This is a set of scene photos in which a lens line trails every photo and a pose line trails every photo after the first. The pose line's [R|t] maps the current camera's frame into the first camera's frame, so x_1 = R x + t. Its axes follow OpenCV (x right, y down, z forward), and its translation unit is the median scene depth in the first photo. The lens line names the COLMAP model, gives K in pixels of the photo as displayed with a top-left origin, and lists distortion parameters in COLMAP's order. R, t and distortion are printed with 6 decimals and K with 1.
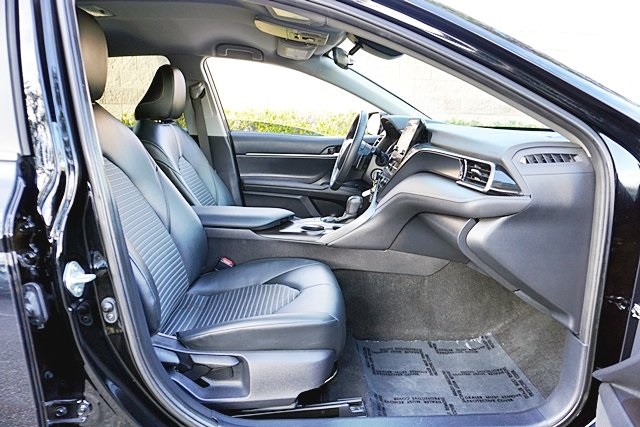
lens RADIAL K [[431.8, 0, 320.0], [0, 431.8, 213.5], [0, 0, 1]] dist [-0.046149, 0.038772]
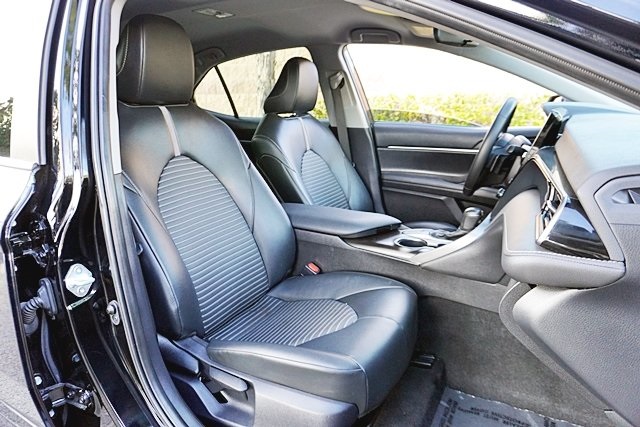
lens RADIAL K [[431.8, 0, 320.0], [0, 431.8, 213.5], [0, 0, 1]] dist [-0.046149, 0.038772]
pose [[0.871406, 0.092938, -0.481678, 0.231172], [-0.072338, 0.995500, 0.061211, -0.062299], [0.485200, -0.018496, 0.874208, 0.181366]]
